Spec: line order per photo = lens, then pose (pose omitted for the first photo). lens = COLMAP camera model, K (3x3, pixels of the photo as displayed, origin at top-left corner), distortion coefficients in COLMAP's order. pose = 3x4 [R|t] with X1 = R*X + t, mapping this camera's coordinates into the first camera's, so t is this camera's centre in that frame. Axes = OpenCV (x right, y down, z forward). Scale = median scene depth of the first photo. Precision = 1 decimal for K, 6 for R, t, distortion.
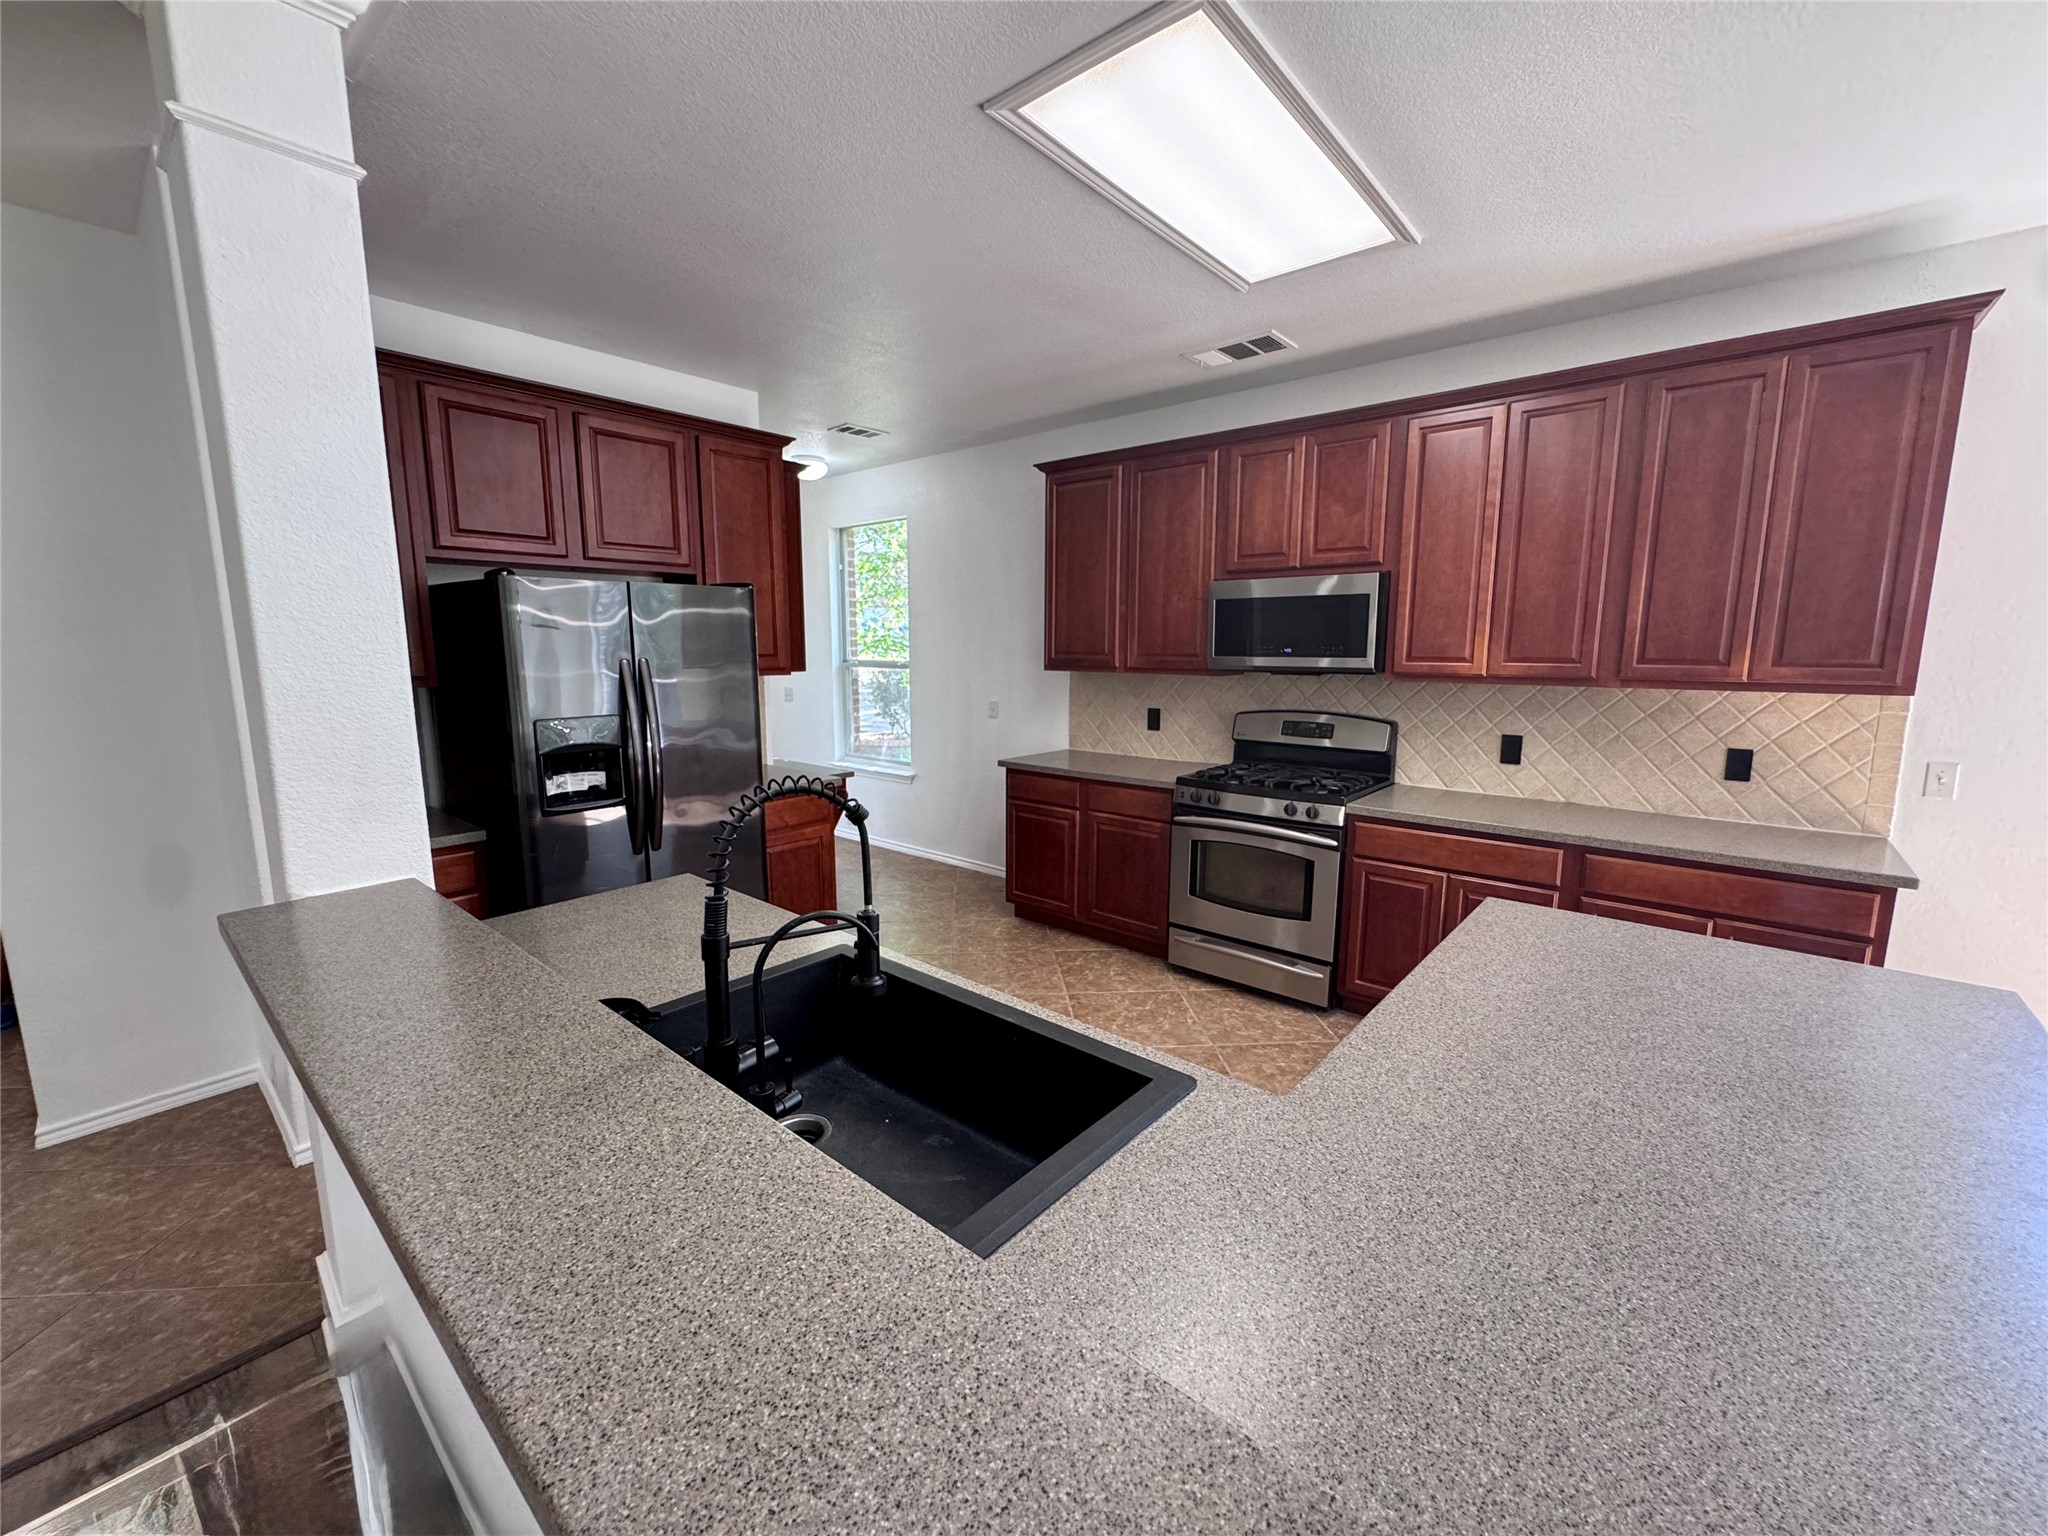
lens RADIAL K [[823.5, 0, 1030.6], [0, 823.5, 761.8], [0, 0, 1]] dist [-0.003166, 0.000078]
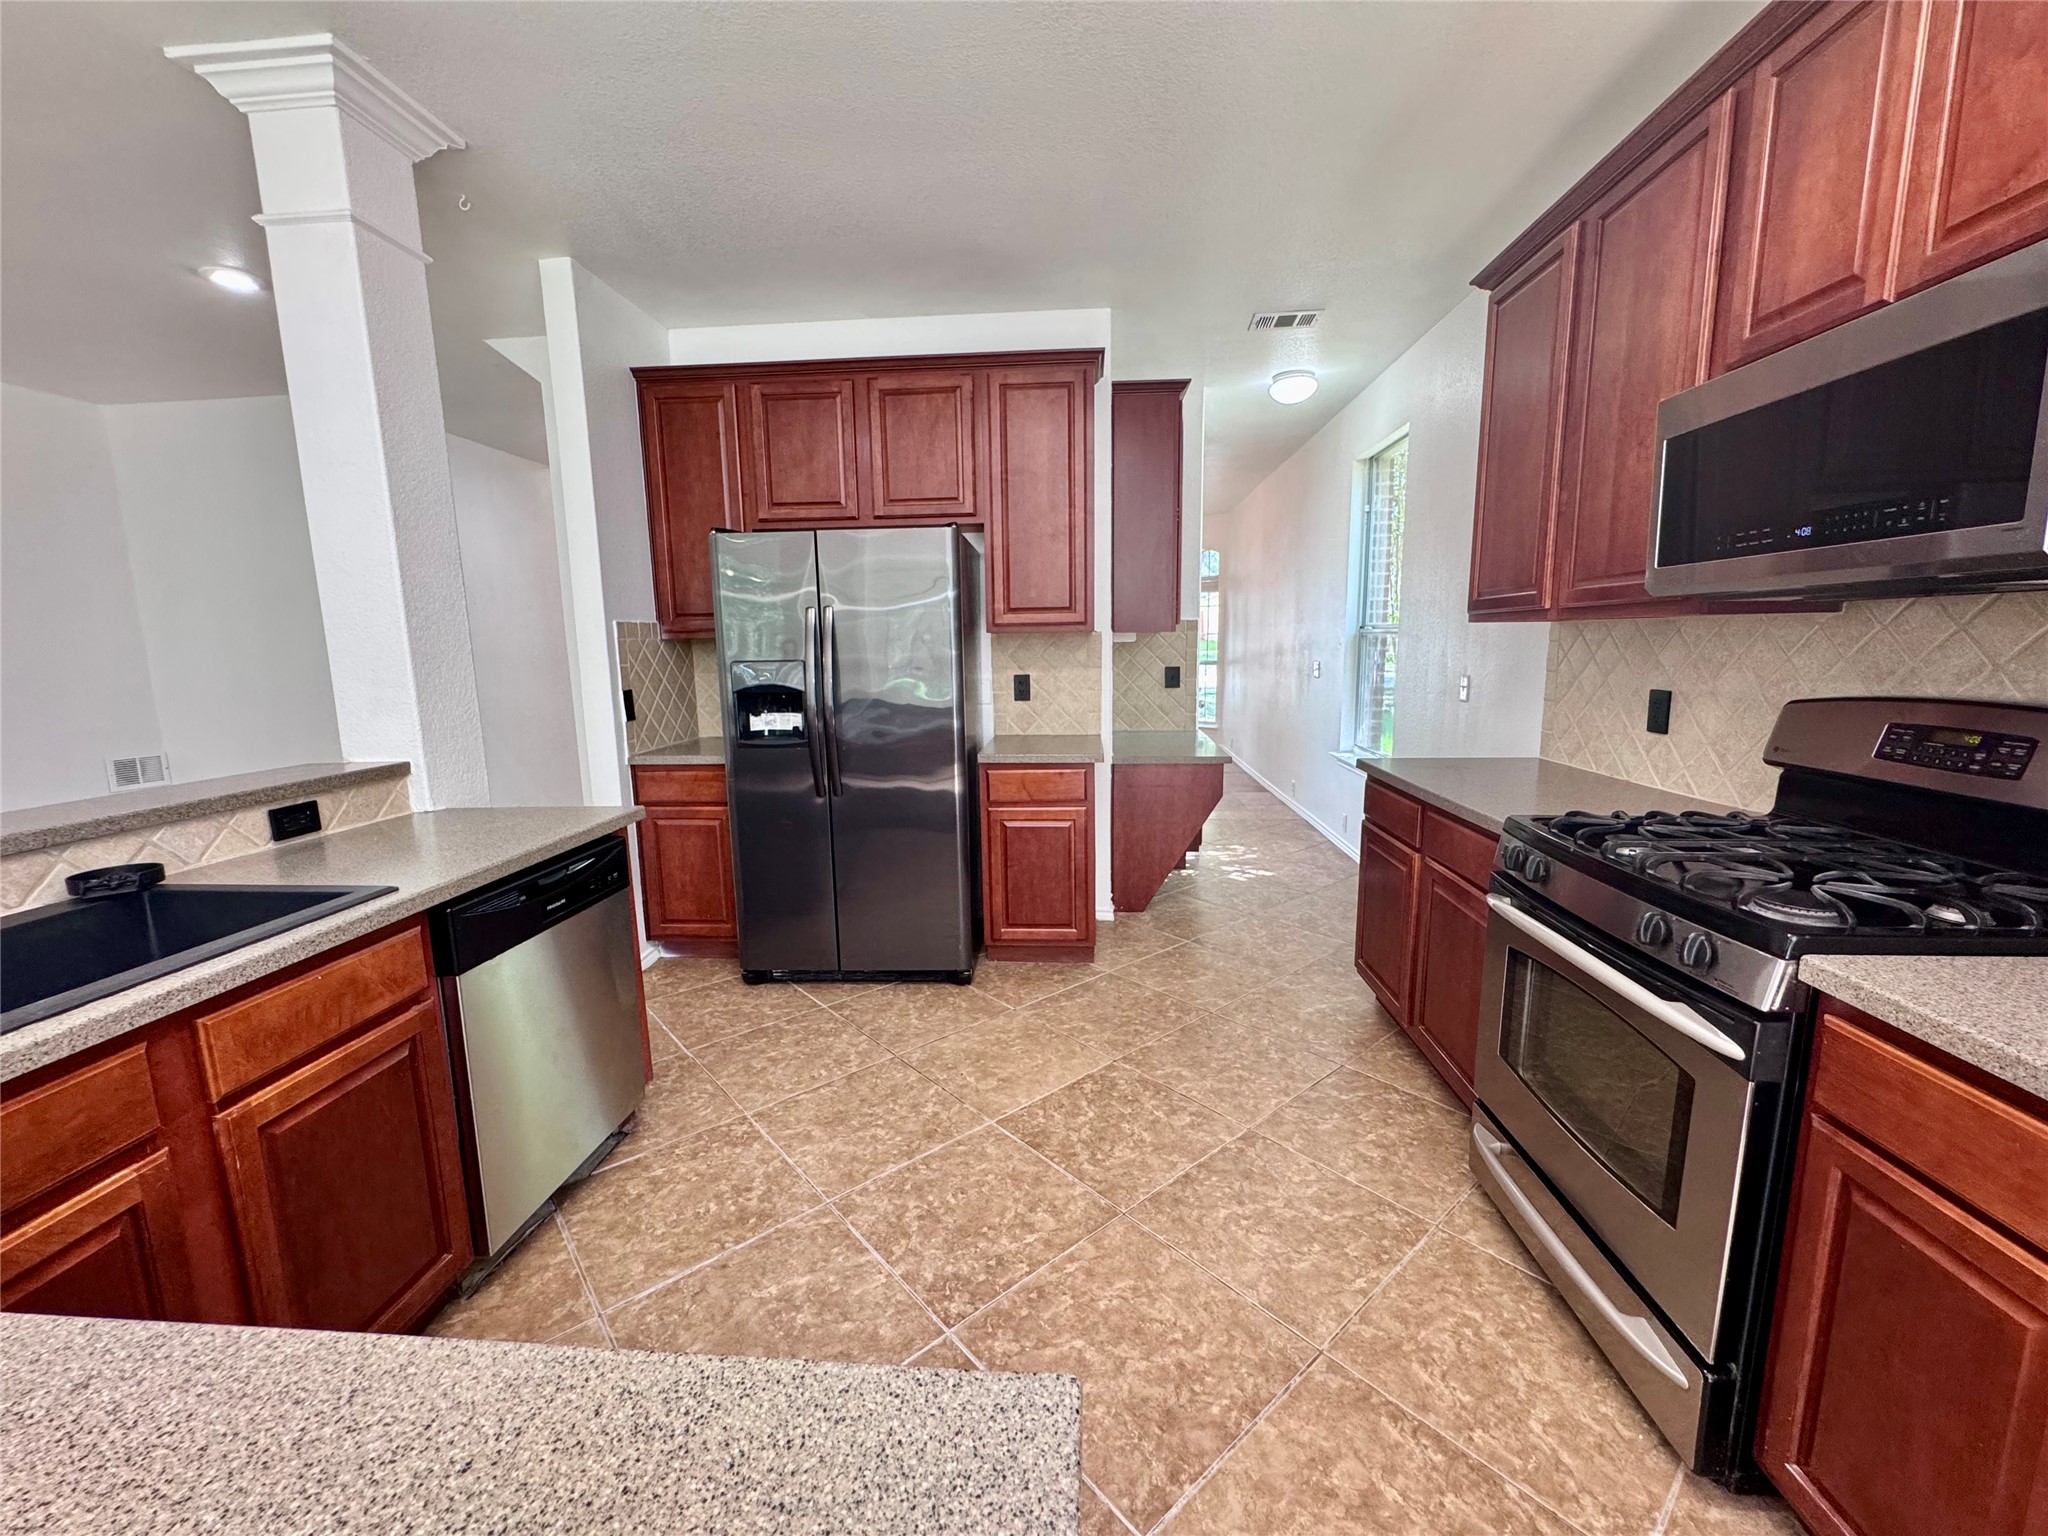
lens RADIAL K [[823.5, 0, 1023.2], [0, 823.5, 763.6], [0, 0, 1]] dist [-0.003166, 0.000078]
pose [[0.588628, 0.109148, -0.801001, 0.406836], [-0.100379, 0.993044, 0.061551, -0.014438], [0.802148, 0.044173, 0.595490, 0.473303]]
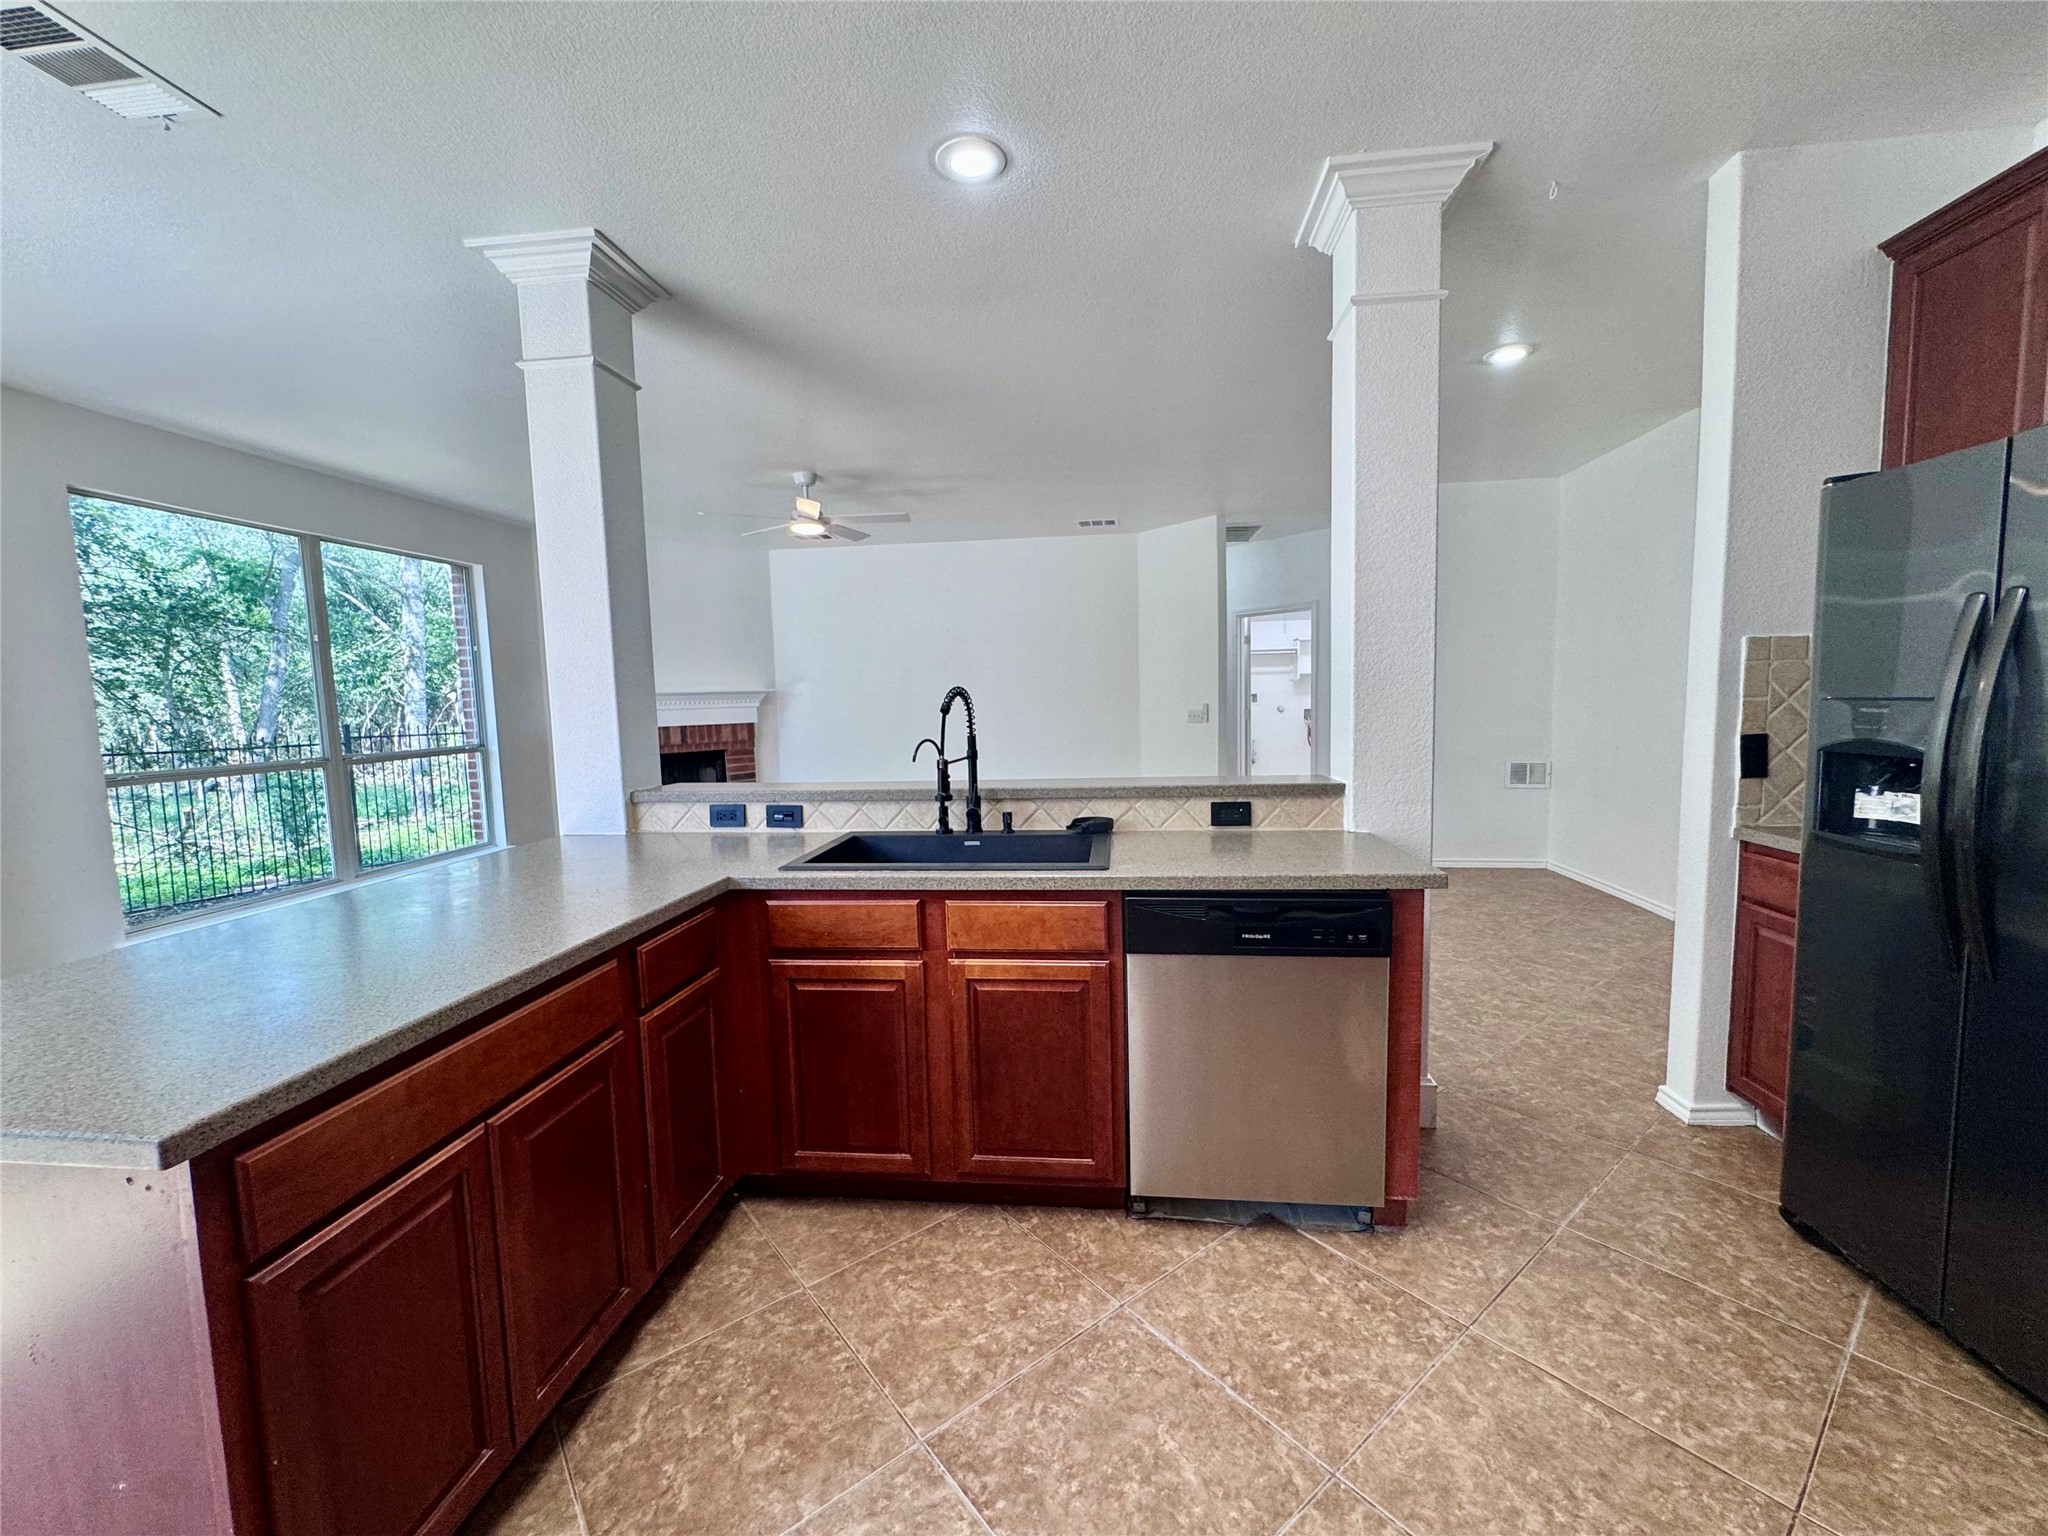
lens RADIAL K [[823.5, 0, 1033.4], [0, 823.5, 767.9], [0, 0, 1]] dist [-0.003166, 0.000078]
pose [[-0.827741, 0.068202, -0.556950, 0.238097], [-0.058793, 0.976580, 0.206966, -0.067127], [0.558021, 0.204059, -0.804346, 0.852647]]
